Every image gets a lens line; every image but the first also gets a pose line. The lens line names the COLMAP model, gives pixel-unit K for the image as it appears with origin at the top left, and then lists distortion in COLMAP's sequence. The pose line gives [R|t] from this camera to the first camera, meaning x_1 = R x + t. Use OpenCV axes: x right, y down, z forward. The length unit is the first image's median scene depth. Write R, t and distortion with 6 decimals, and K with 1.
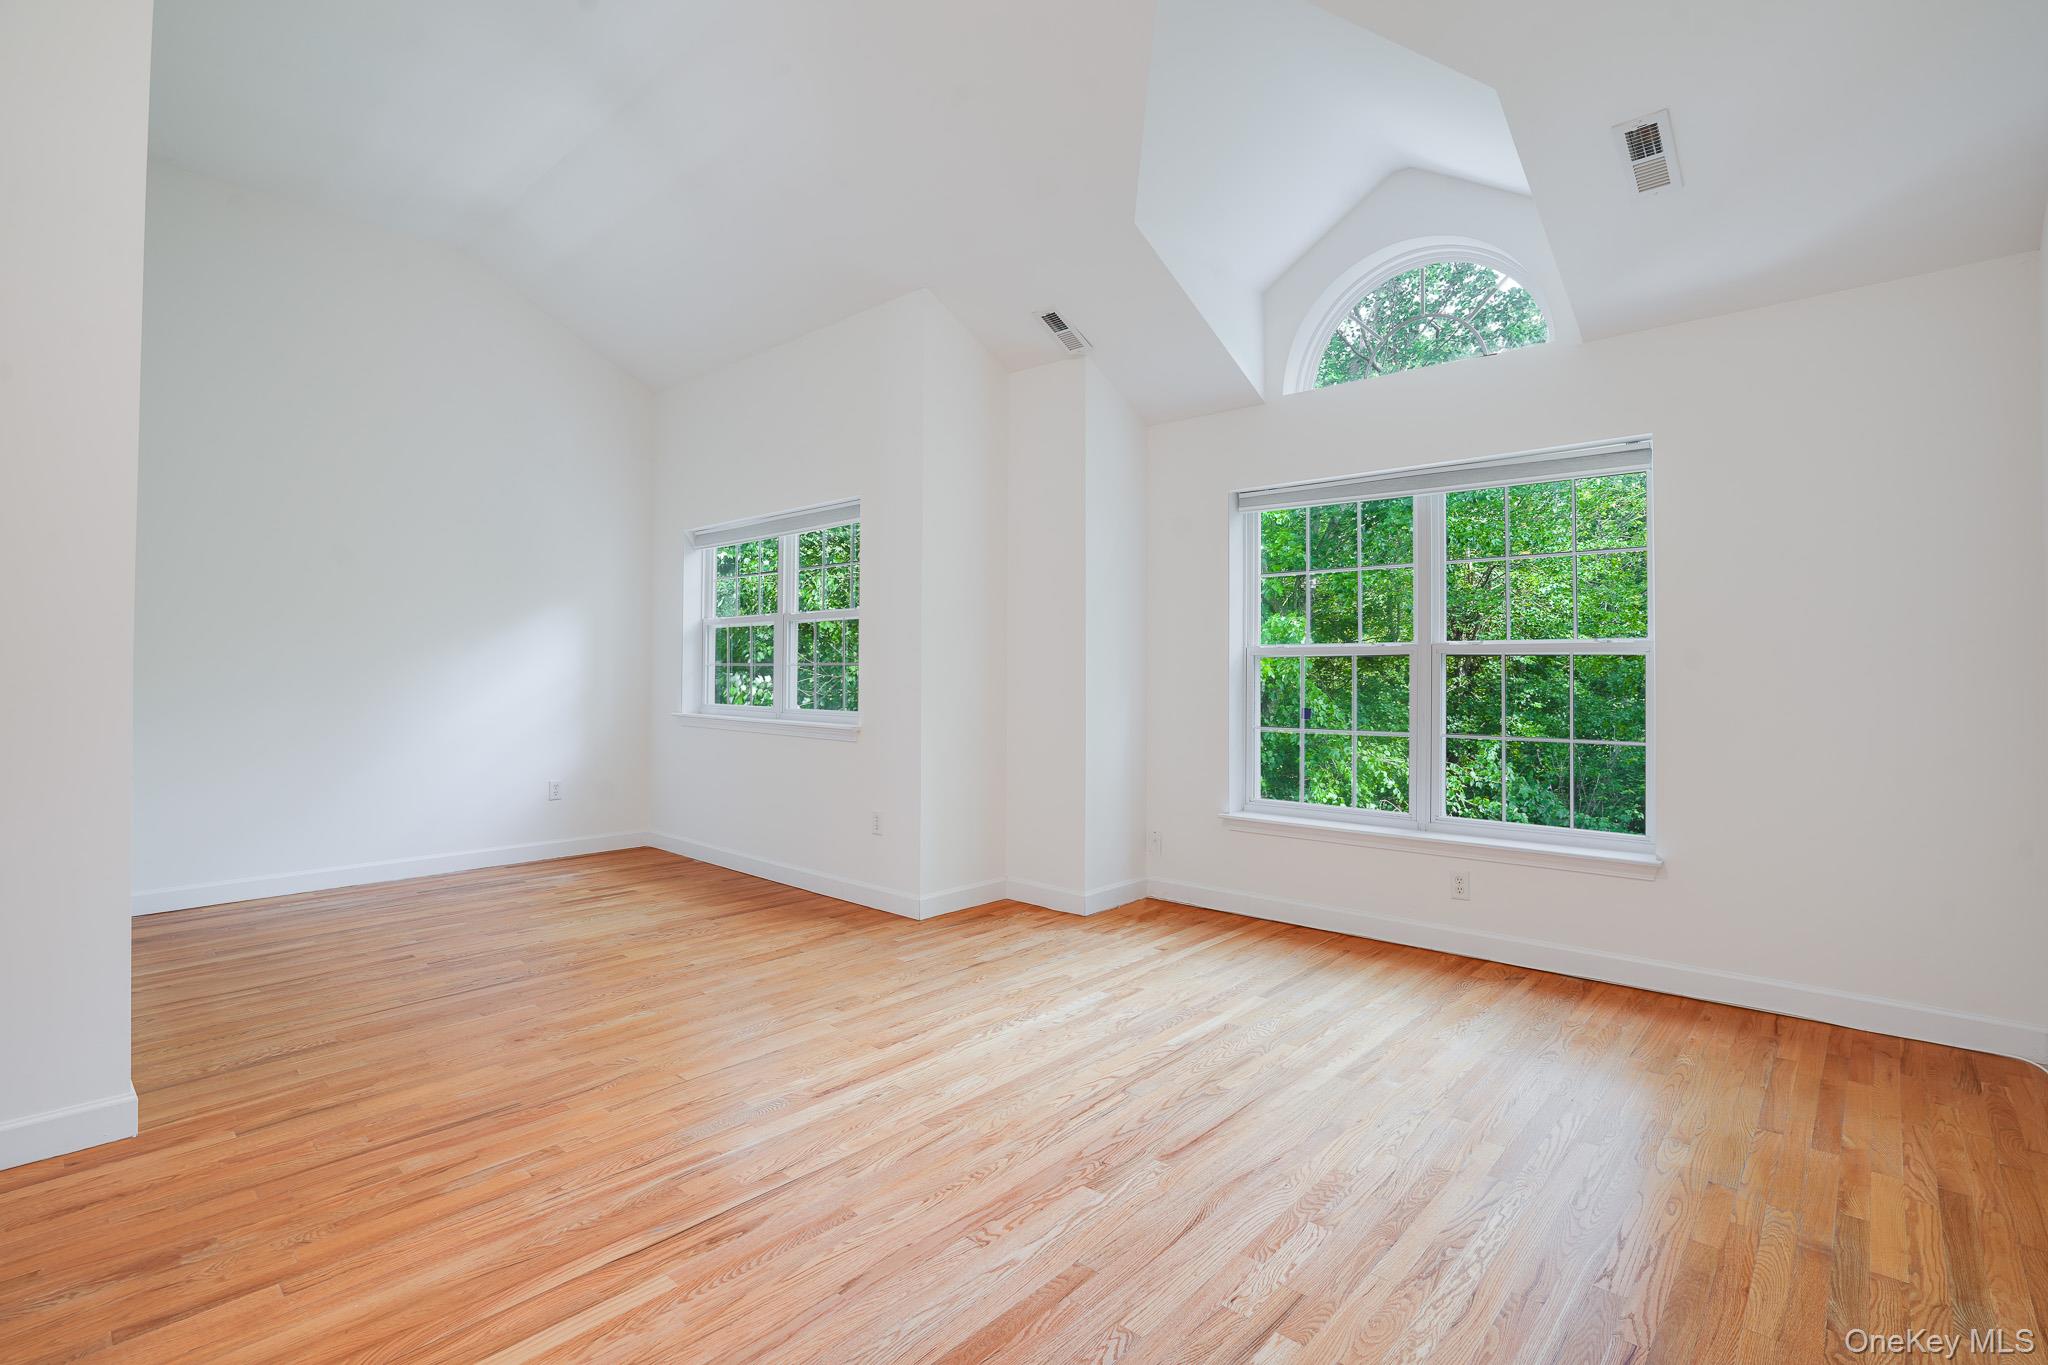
lens RADIAL K [[960.0, 0, 1030.3], [0, 960.0, 653.5], [0, 0, 1]] dist [-0.055899, 0.021136]
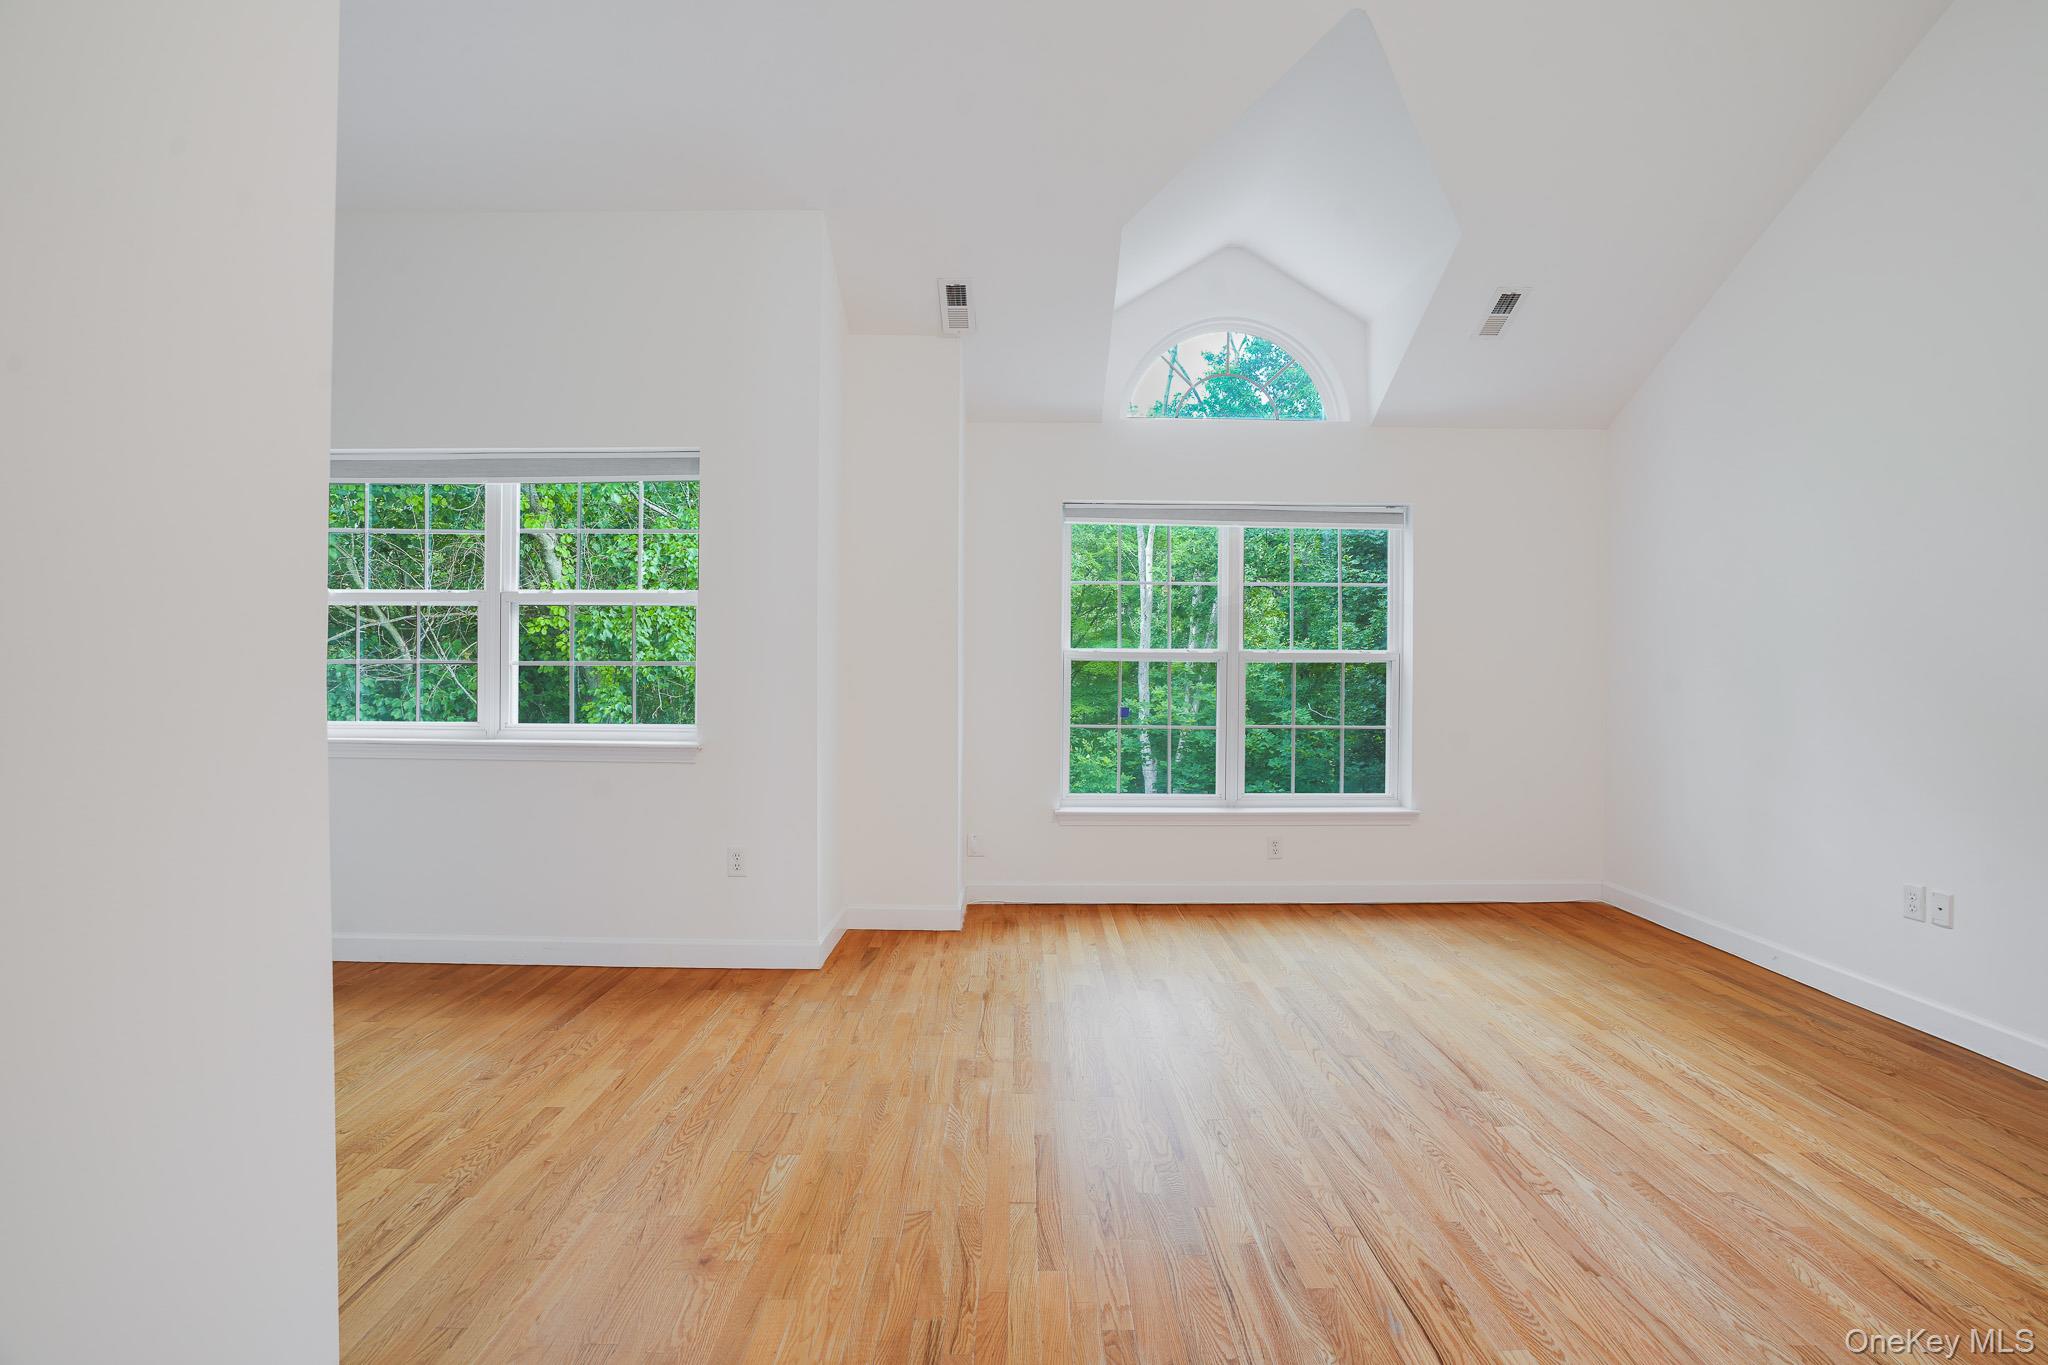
lens RADIAL K [[951.7, 0, 1020.2], [0, 951.7, 684.6], [0, 0, 1]] dist [-0.056430, 0.022612]
pose [[0.738834, -0.003803, 0.673877, -0.881058], [-0.016552, 0.999580, 0.023789, 0.013954], [-0.673684, -0.028730, 0.738461, 0.456303]]
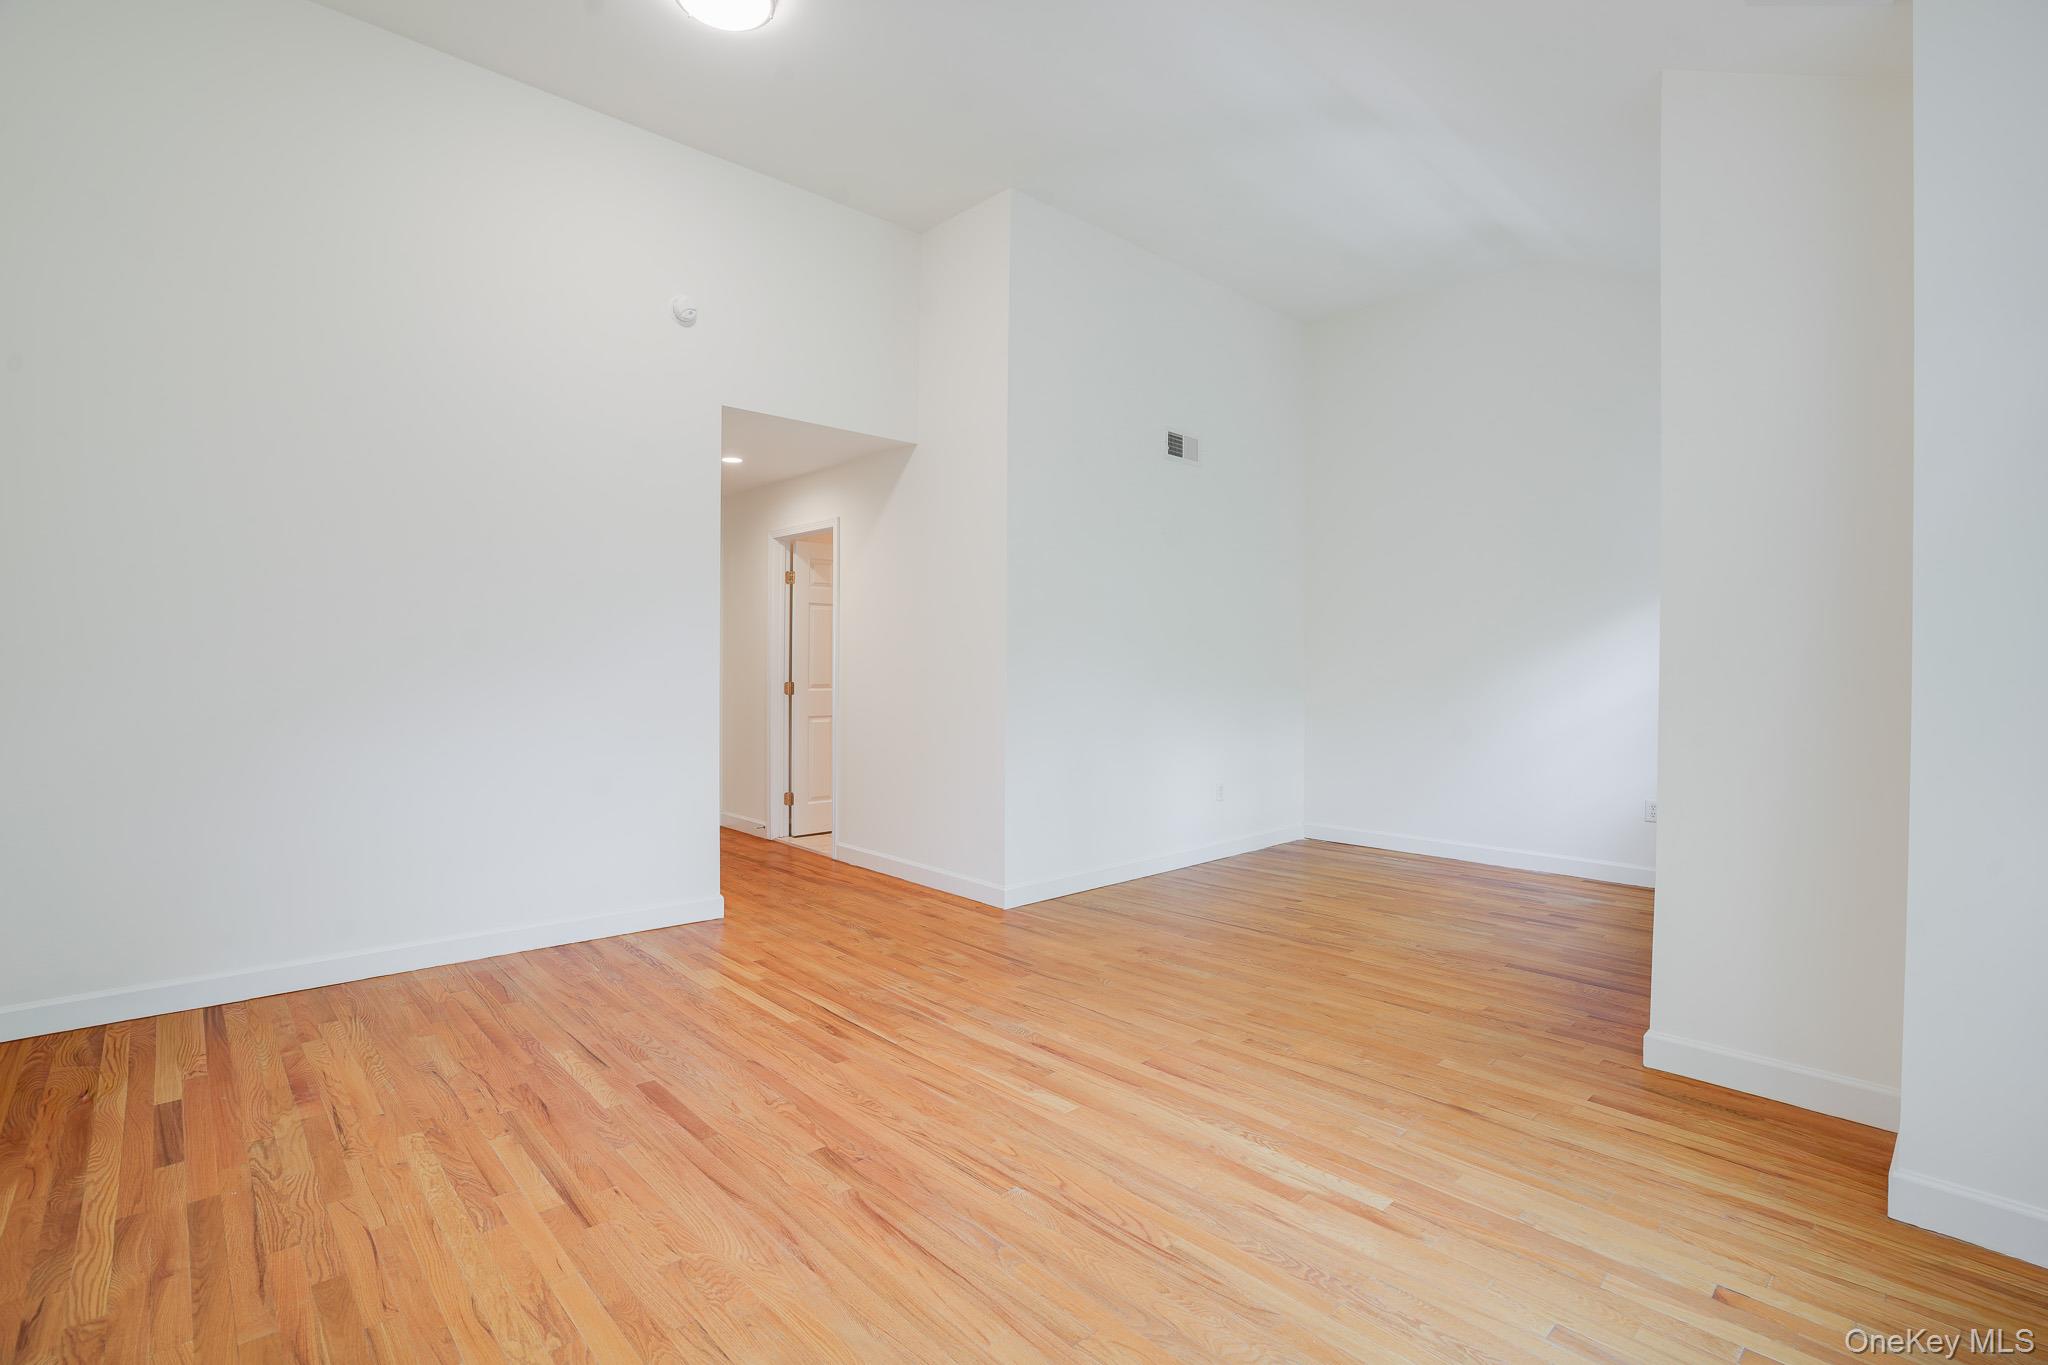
lens RADIAL K [[951.7, 0, 1020.2], [0, 951.7, 684.6], [0, 0, 1]] dist [-0.056430, 0.022612]
pose [[-0.087871, 0.014337, -0.996029, 0.867654], [0.010722, 0.999852, 0.013446, 0.020004], [0.996074, -0.009498, -0.088011, 1.046865]]
